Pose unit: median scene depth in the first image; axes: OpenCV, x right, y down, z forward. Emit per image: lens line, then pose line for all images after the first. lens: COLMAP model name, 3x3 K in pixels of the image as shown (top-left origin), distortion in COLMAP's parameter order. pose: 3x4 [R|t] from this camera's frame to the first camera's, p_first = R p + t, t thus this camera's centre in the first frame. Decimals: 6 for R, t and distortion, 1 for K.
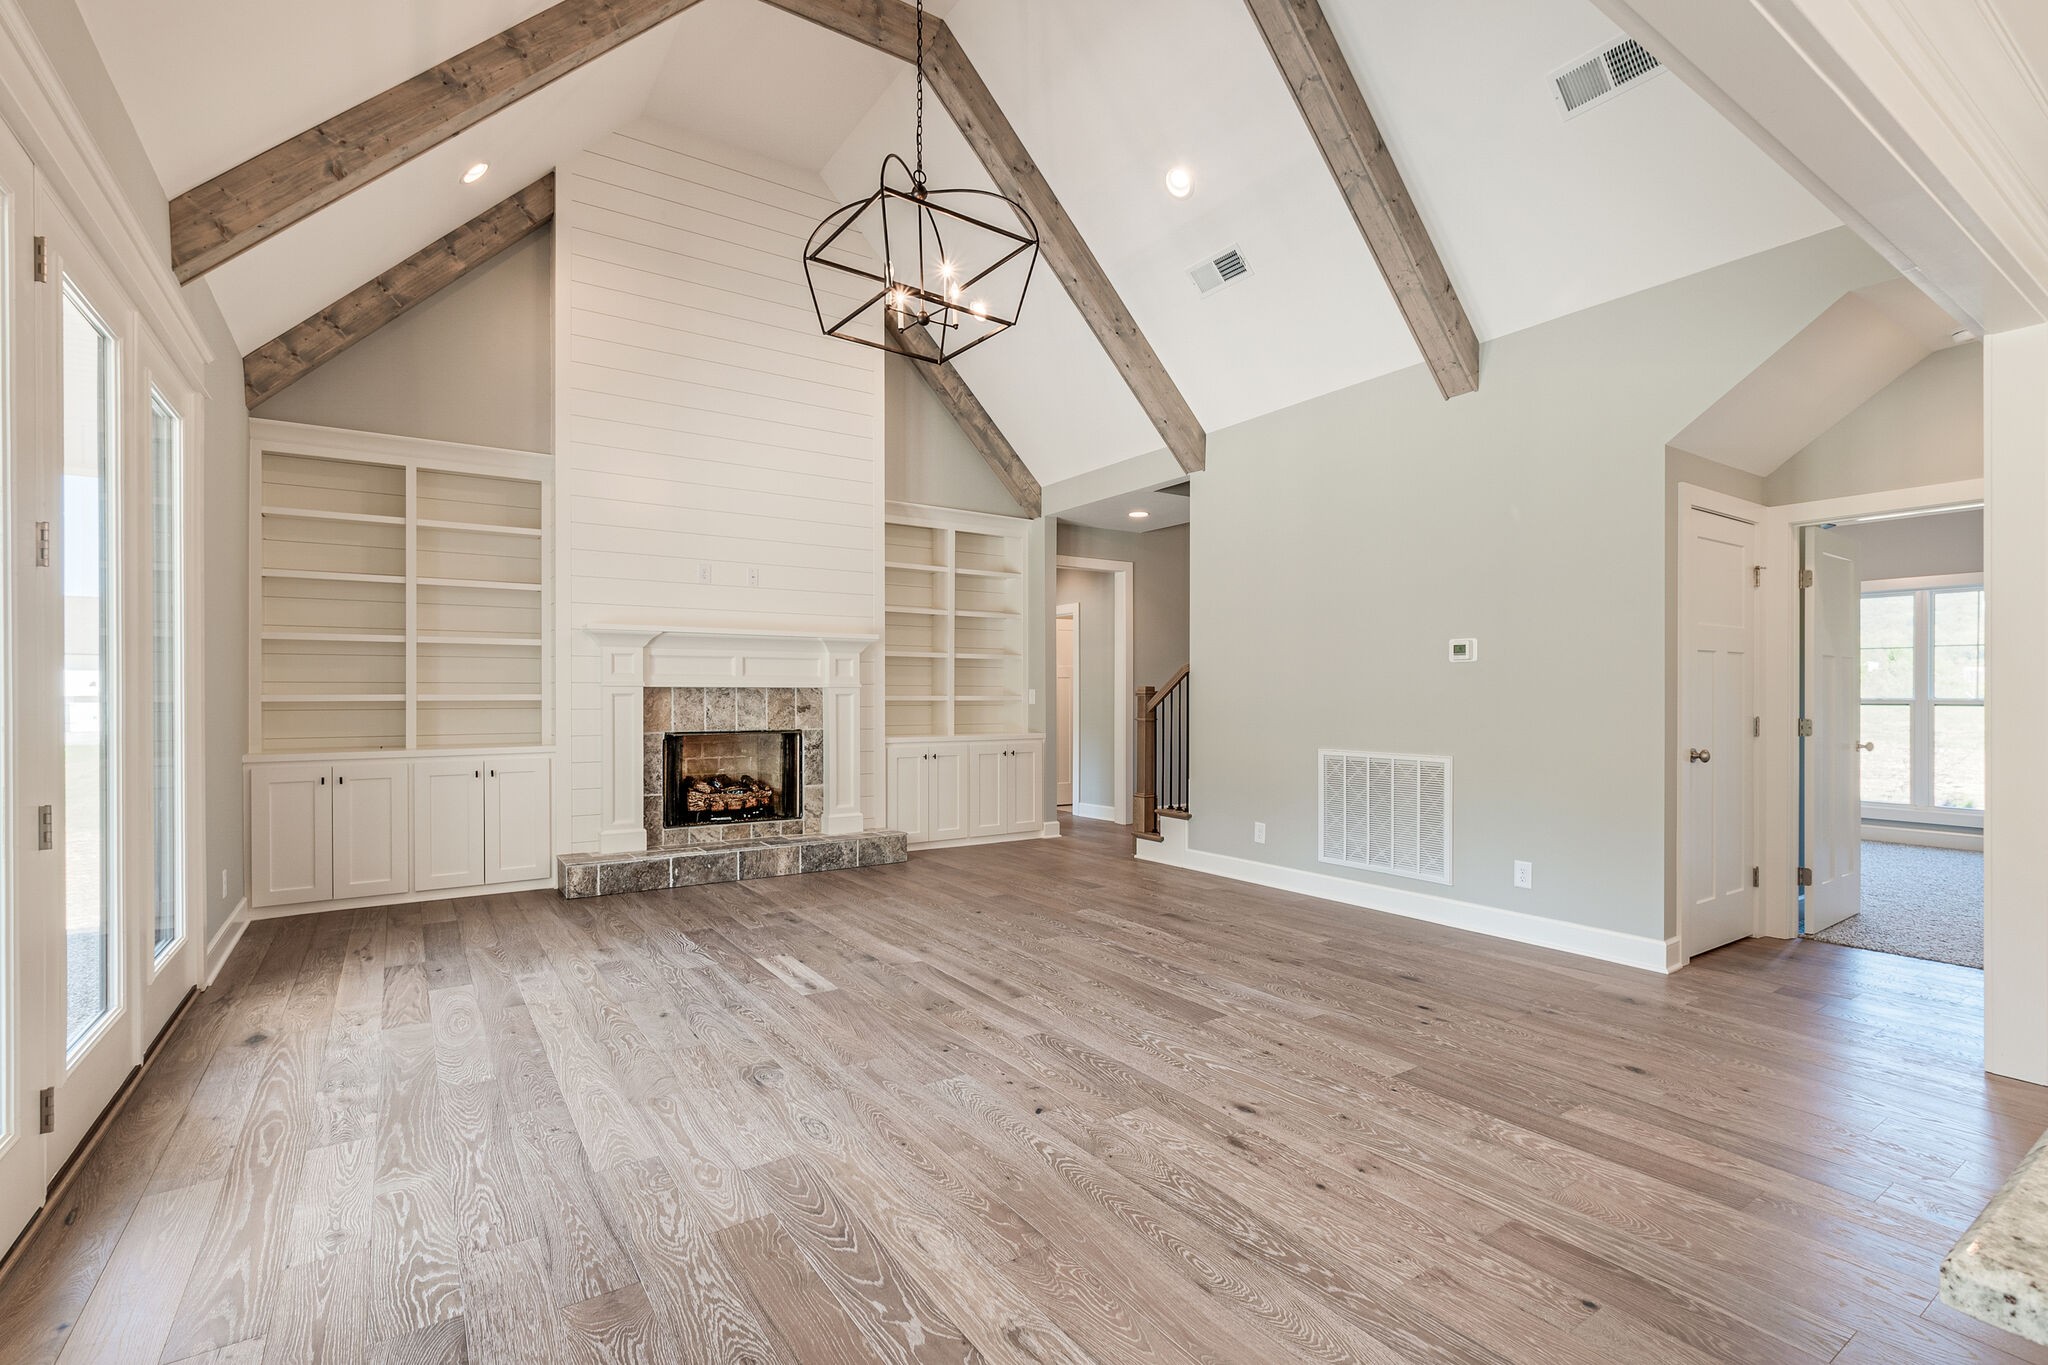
lens RADIAL K [[911.9, 0, 1011.7], [0, 911.9, 703.0], [0, 0, 1]] dist [-0.006529, 0.003801]
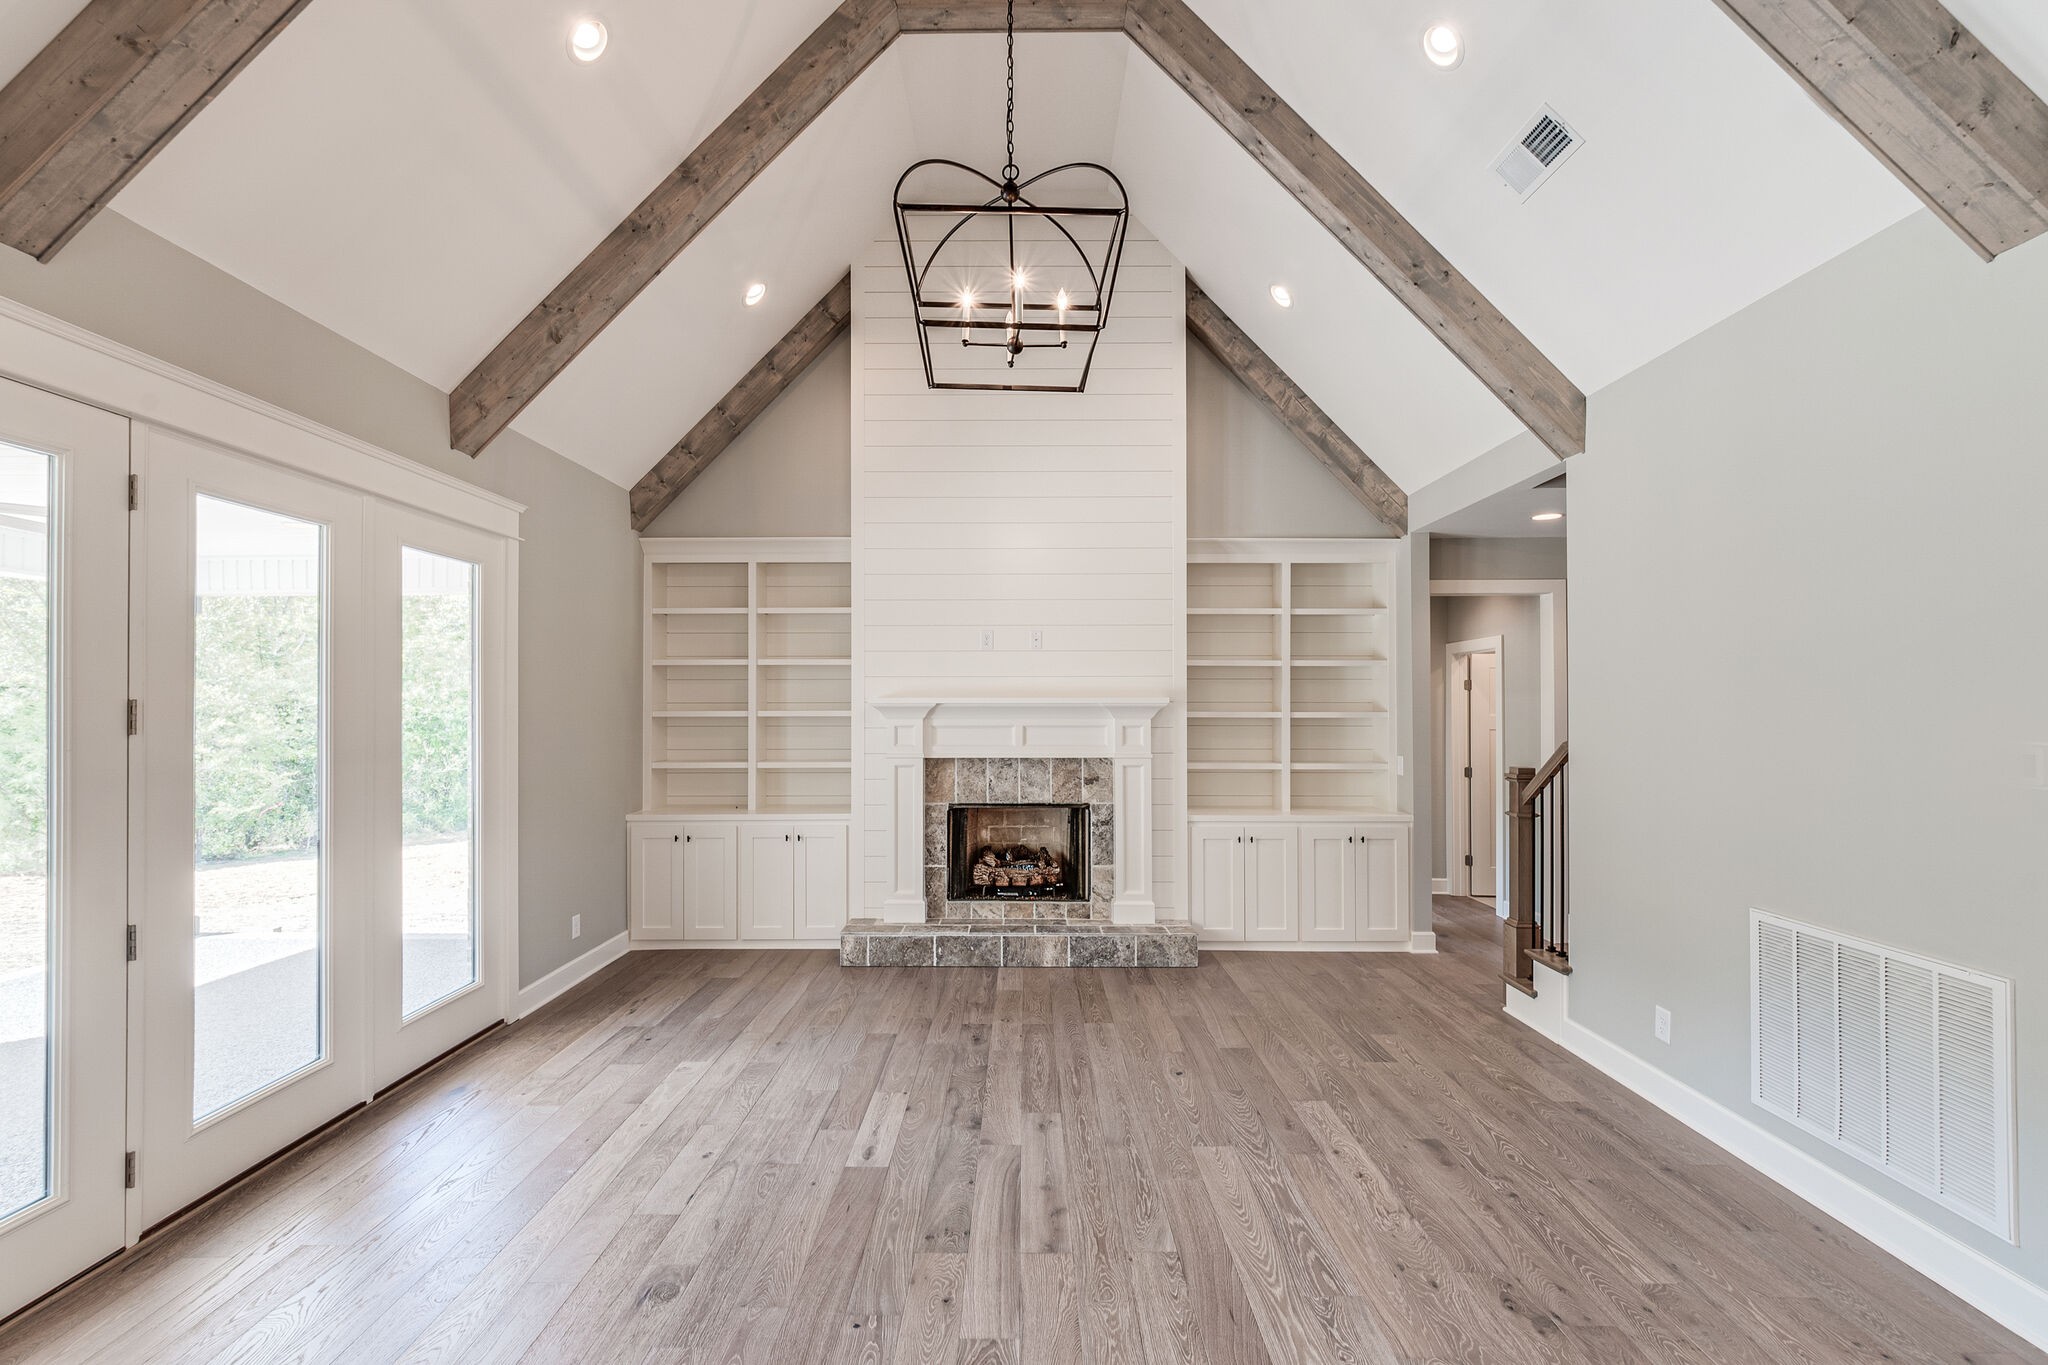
lens RADIAL K [[911.9, 0, 1025.6], [0, 911.9, 704.8], [0, 0, 1]] dist [-0.006529, 0.003801]
pose [[0.835959, -0.006638, -0.548752, 0.283525], [-0.000387, 0.999919, -0.012685, -0.076137], [0.548792, 0.010817, 0.835889, 0.270998]]
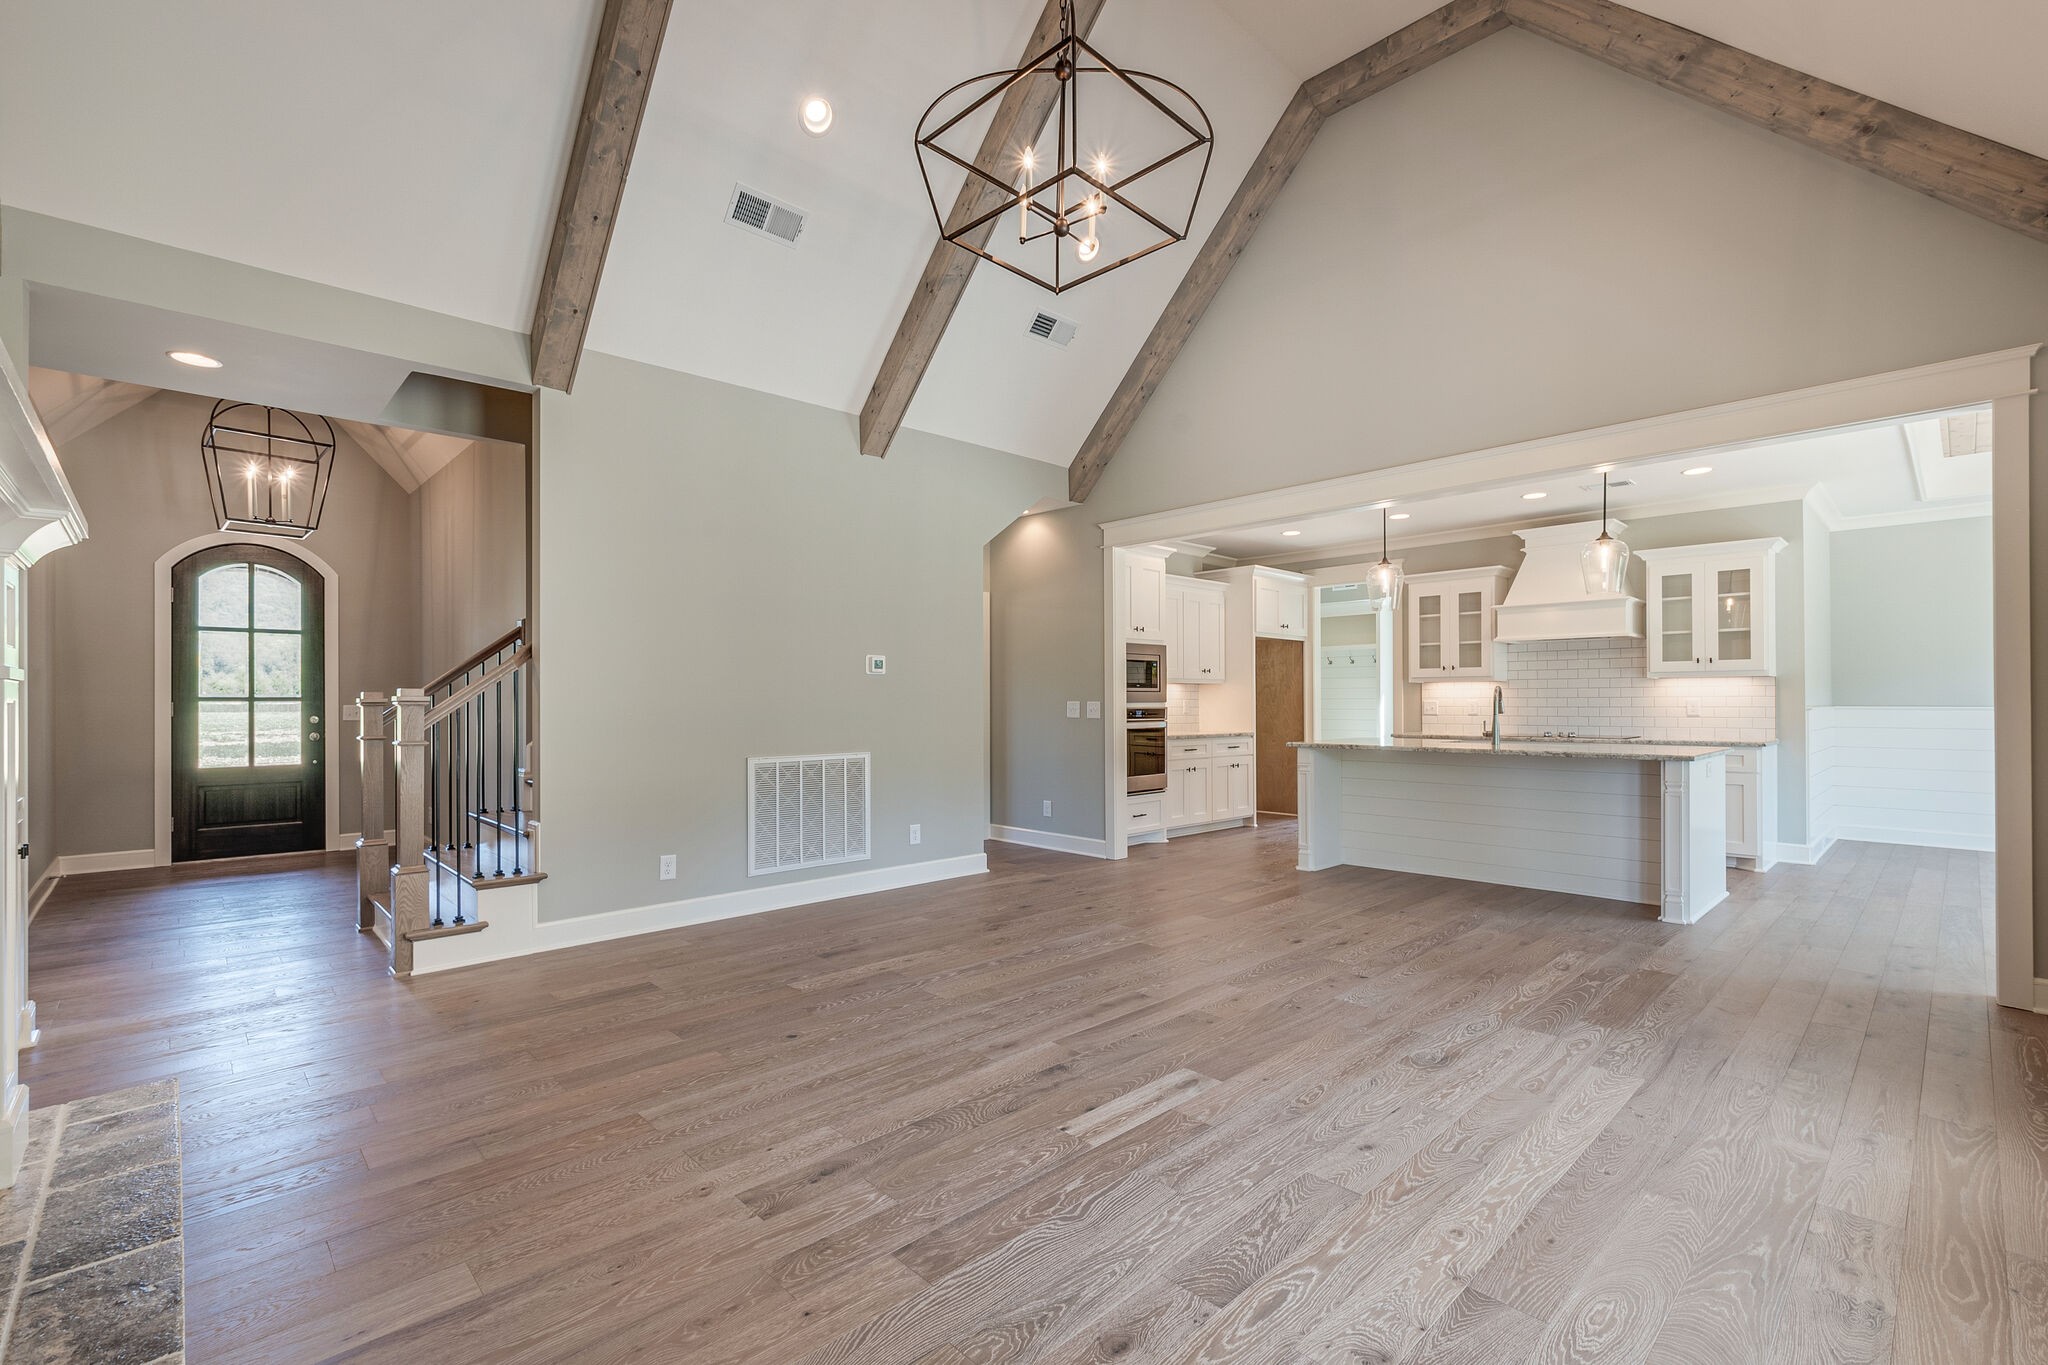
lens RADIAL K [[911.9, 0, 1028.5], [0, 911.9, 701.9], [0, 0, 1]] dist [-0.006529, 0.003801]
pose [[-0.171126, -0.003855, 0.985242, -0.713398], [0.013058, 0.999896, 0.006180, -0.013418], [-0.985163, 0.013923, -0.171058, 0.942272]]
